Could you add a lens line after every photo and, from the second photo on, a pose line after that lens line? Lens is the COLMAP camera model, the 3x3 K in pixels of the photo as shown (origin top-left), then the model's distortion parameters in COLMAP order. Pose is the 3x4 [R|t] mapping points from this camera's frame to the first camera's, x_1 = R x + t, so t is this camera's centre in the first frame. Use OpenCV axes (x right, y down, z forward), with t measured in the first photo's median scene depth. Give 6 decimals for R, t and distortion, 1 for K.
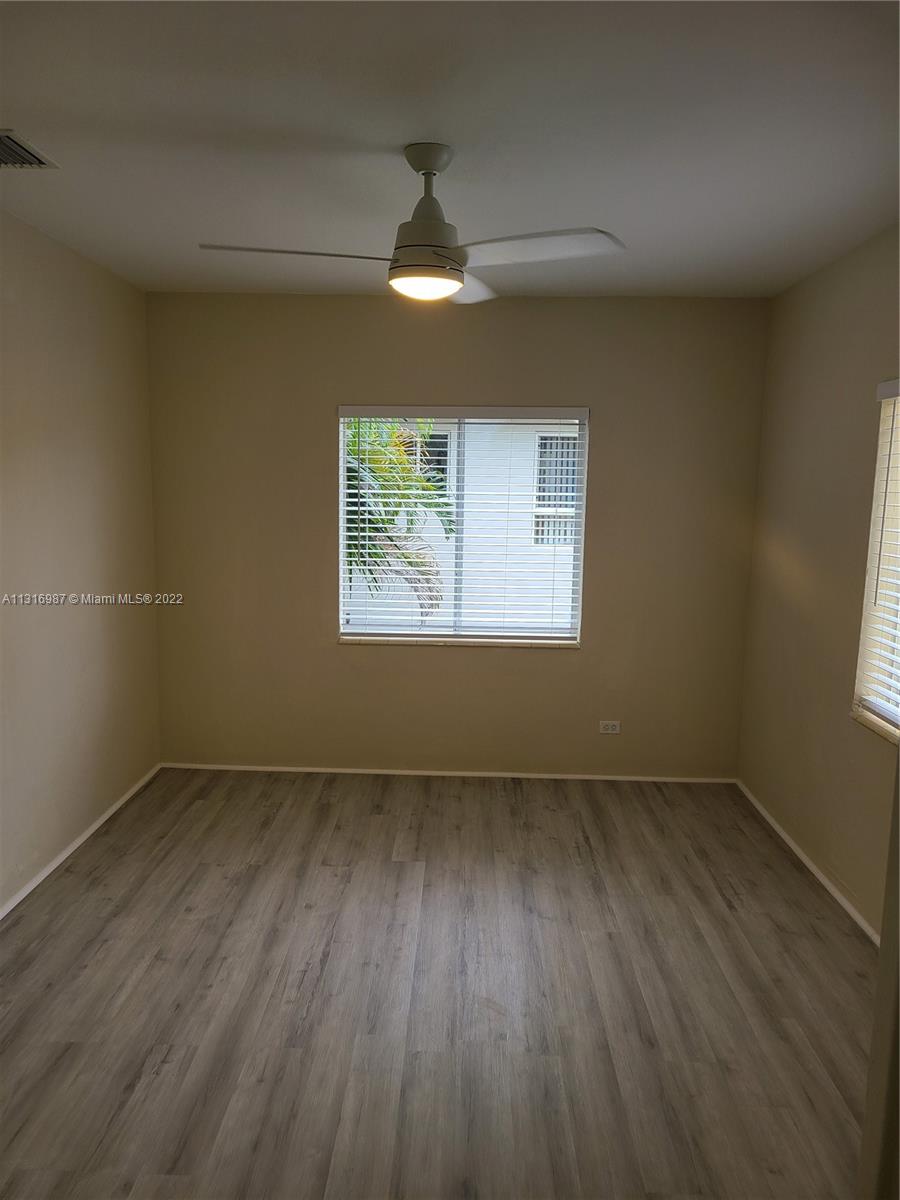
lens RADIAL K [[901.5, 0, 449.4], [0, 901.5, 600.5], [0, 0, 1]] dist [0.071942, -0.037565]
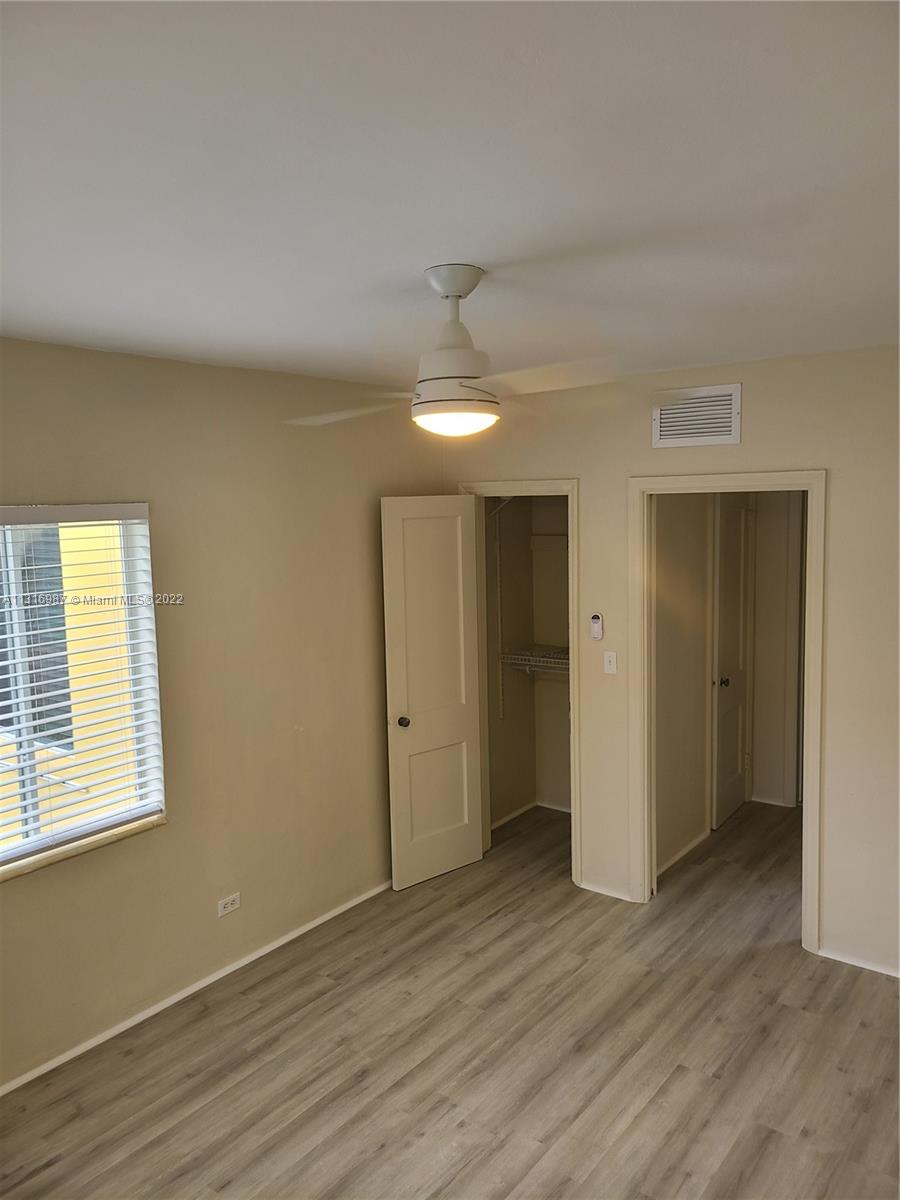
lens RADIAL K [[901.5, 0, 450.0], [0, 901.5, 599.6], [0, 0, 1]] dist [0.071942, -0.037565]
pose [[-0.800292, -0.071054, 0.595385, -0.545897], [0.088800, 0.967960, 0.234878, -0.390138], [-0.592998, 0.240841, -0.768342, 1.727472]]
